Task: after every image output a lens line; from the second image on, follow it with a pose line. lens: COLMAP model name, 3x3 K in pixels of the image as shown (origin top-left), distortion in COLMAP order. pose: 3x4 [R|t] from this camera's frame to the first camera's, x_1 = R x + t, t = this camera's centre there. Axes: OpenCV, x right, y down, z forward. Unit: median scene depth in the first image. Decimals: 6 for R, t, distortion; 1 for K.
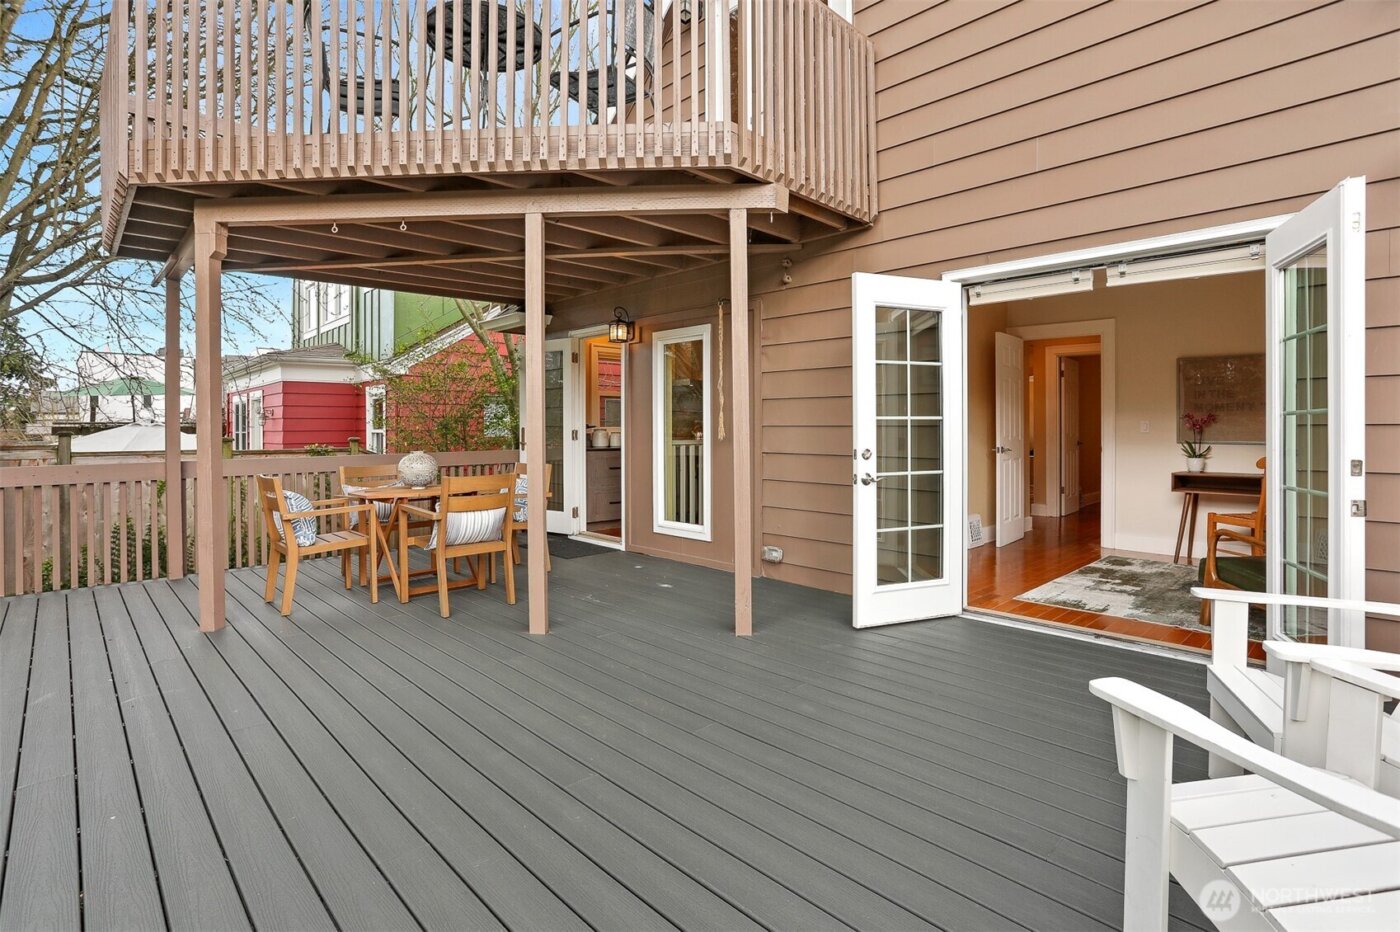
lens RADIAL K [[677.6, 0, 702.5], [0, 677.6, 426.8], [0, 0, 1]] dist [-0.020040, 0.000288]
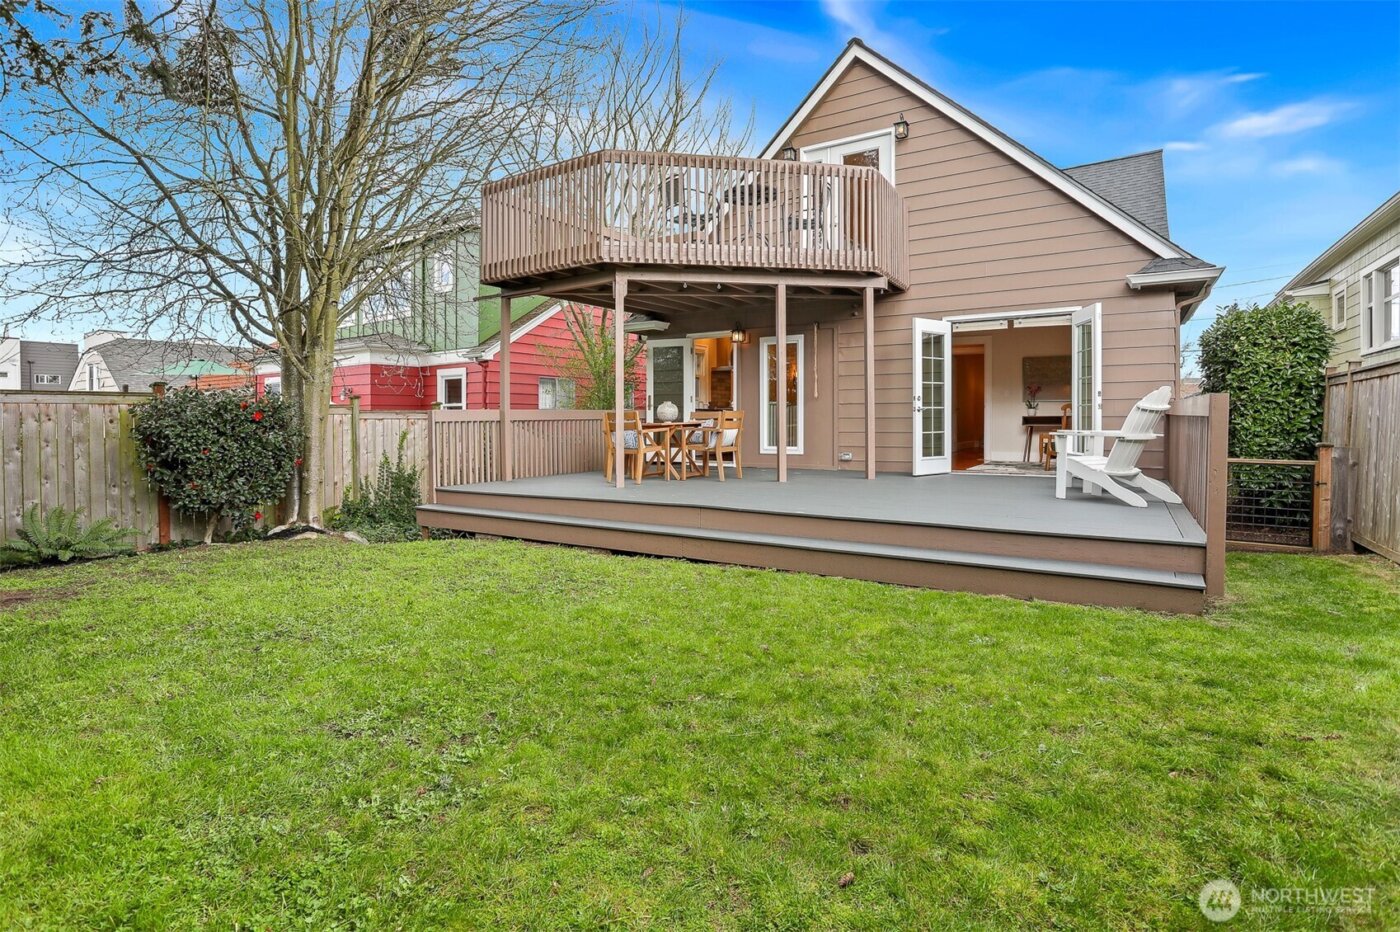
lens RADIAL K [[677.6, 0, 717.0], [0, 677.6, 428.2], [0, 0, 1]] dist [-0.020040, 0.000288]
pose [[0.968695, -0.011040, 0.248008, -0.966564], [0.007187, 0.999839, 0.016435, 0.097682], [-0.248149, -0.014139, 0.968619, -1.014016]]
